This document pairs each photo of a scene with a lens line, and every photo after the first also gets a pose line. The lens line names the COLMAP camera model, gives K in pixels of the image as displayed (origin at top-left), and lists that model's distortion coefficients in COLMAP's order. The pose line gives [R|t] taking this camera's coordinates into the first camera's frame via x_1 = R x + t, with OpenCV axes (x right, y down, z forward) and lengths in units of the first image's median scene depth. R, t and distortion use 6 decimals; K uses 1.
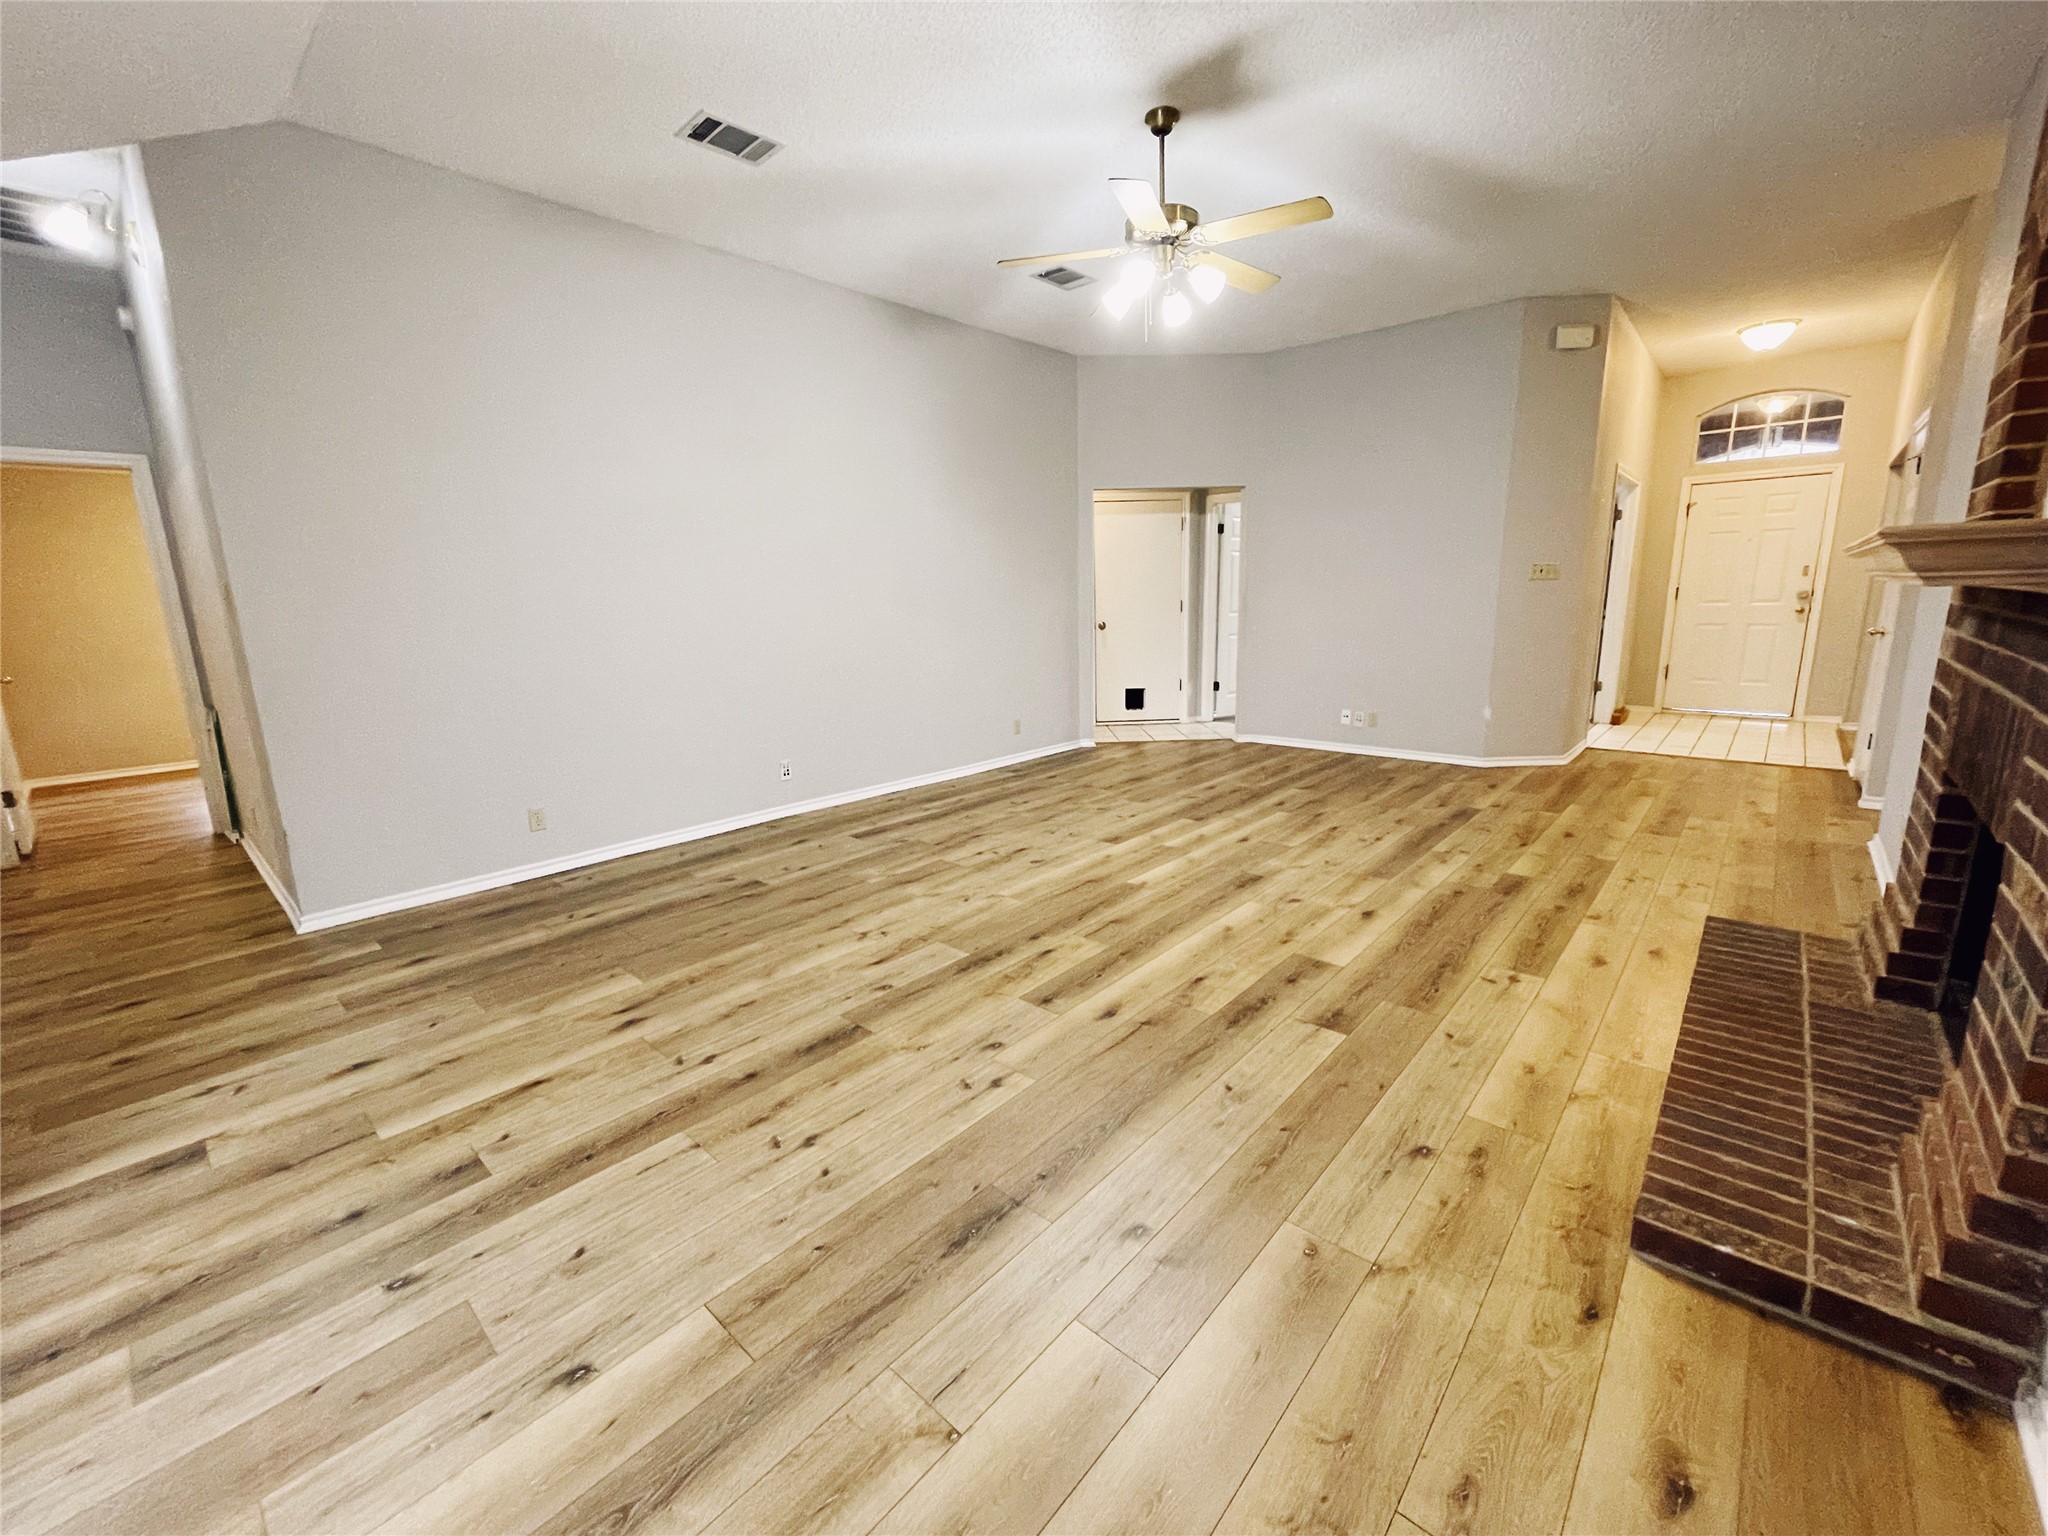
lens RADIAL K [[829.5, 0, 1030.2], [0, 829.5, 762.4], [0, 0, 1]] dist [-0.000294, -0.000260]
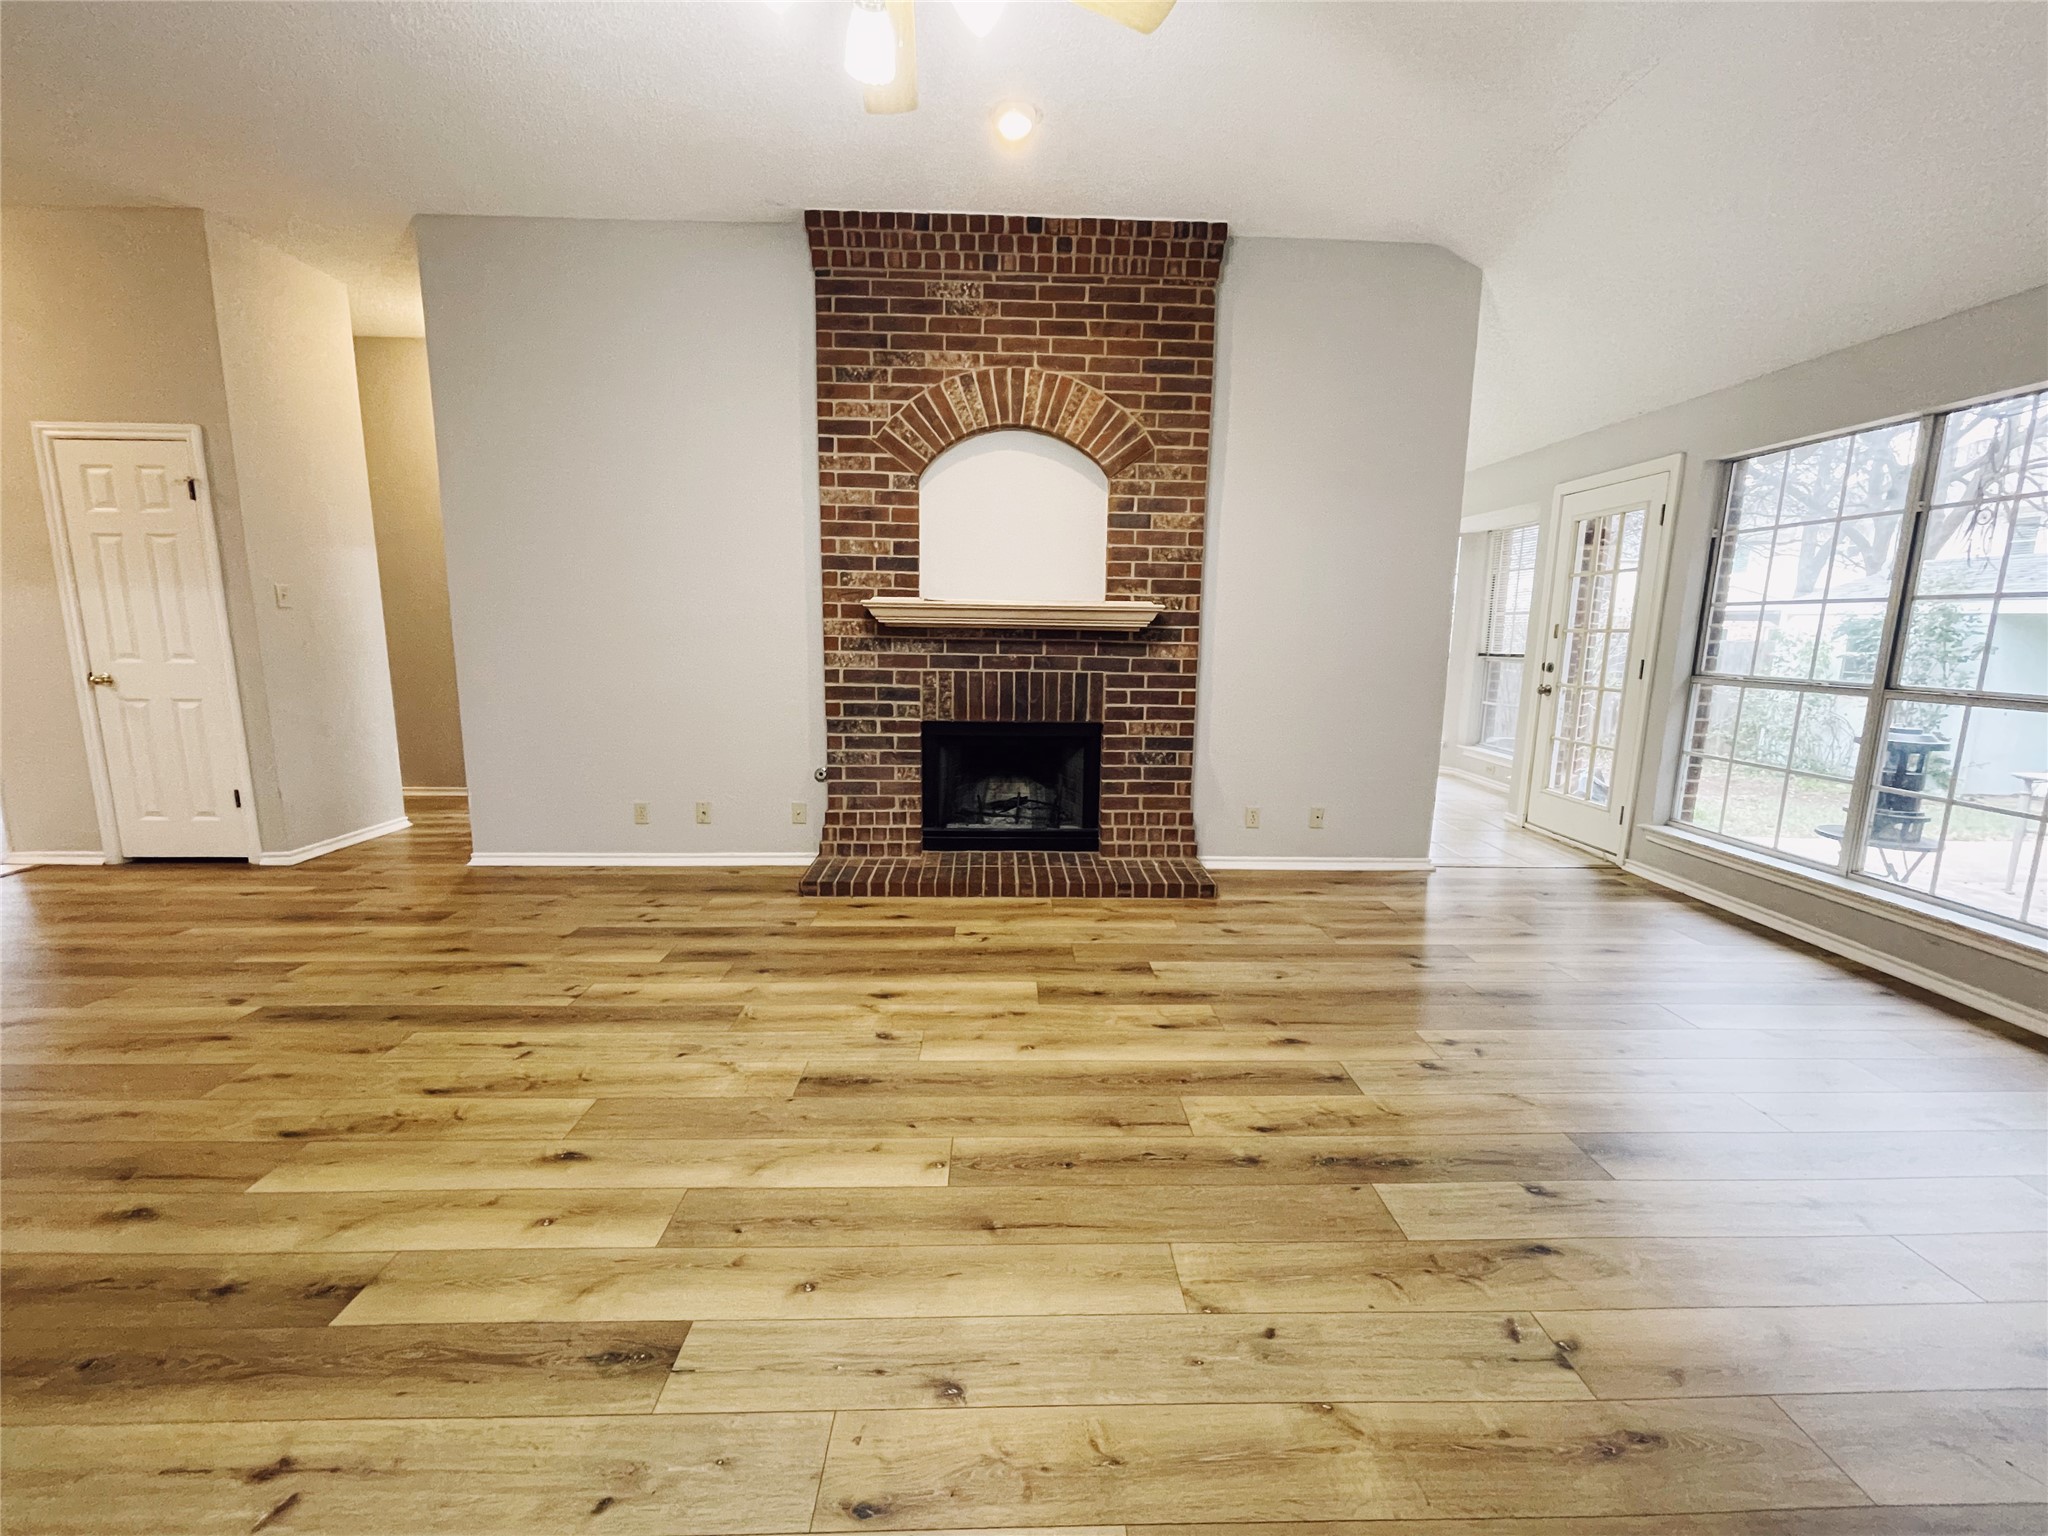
lens RADIAL K [[829.0, 0, 1028.0], [0, 829.0, 765.9], [0, 0, 1]] dist [-0.001549, -0.000117]
pose [[-0.690368, -0.103485, 0.716018, -0.261998], [0.146512, 0.949210, 0.278451, -0.239612], [-0.708467, 0.297139, -0.640143, 1.268903]]
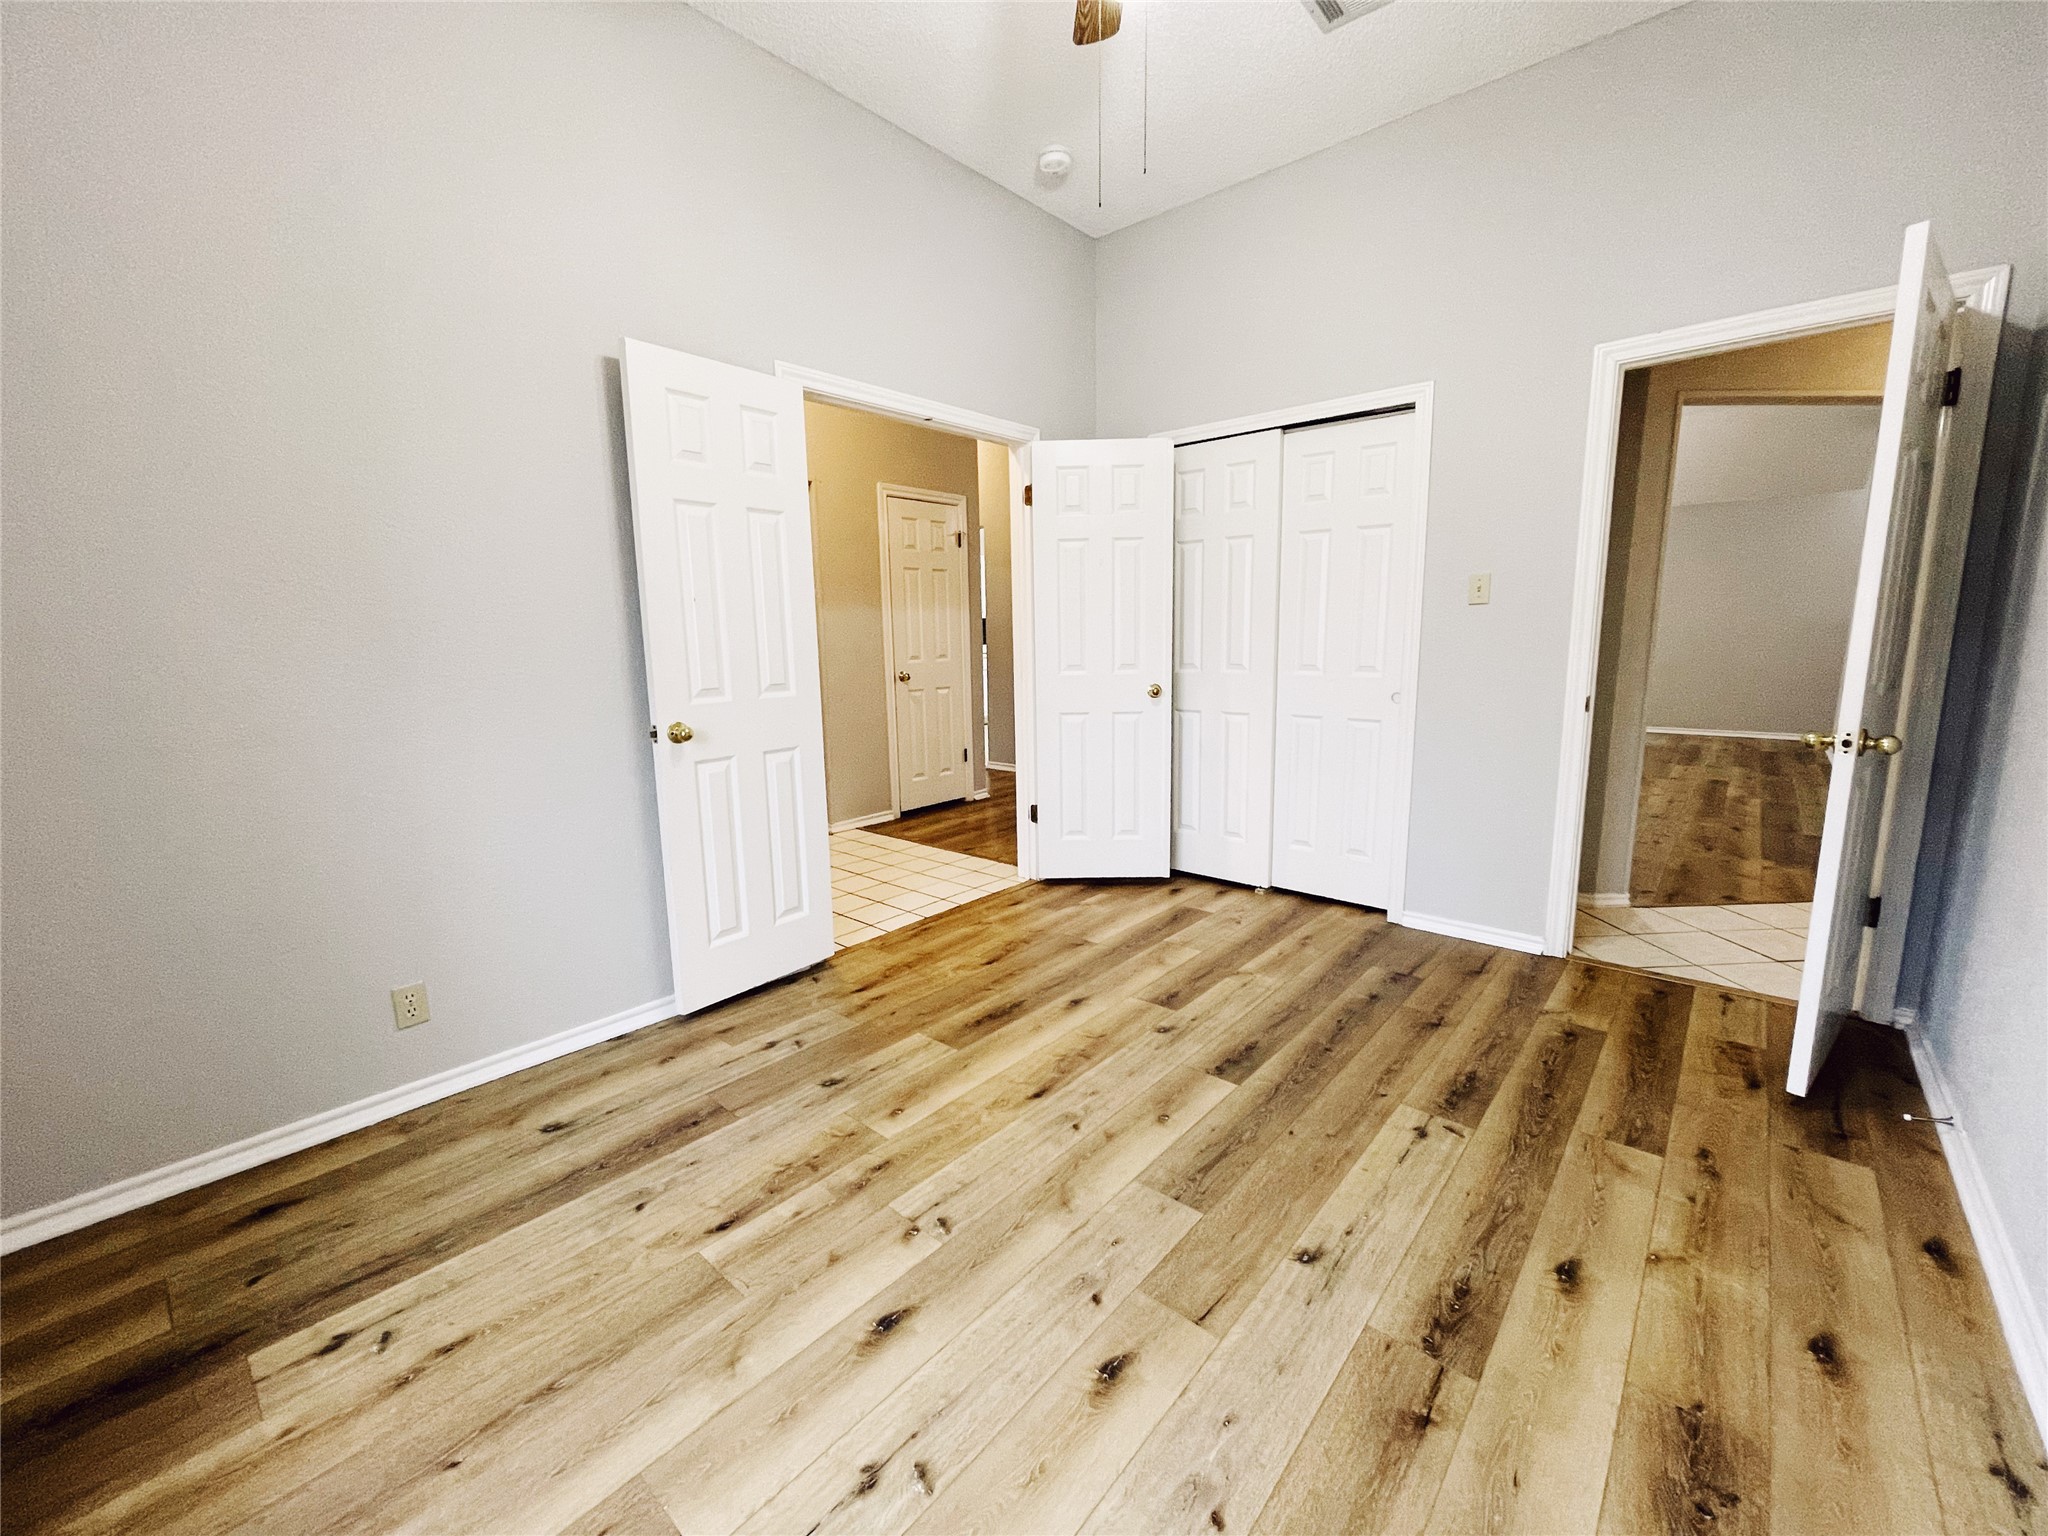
lens RADIAL K [[829.5, 0, 1030.2], [0, 829.5, 762.4], [0, 0, 1]] dist [-0.000294, -0.000260]
pose [[-0.999043, 0.043745, -0.000526, 1.218742], [0.040719, 0.934188, 0.354451, -0.607793], [0.015997, 0.354090, -0.935075, 2.899998]]
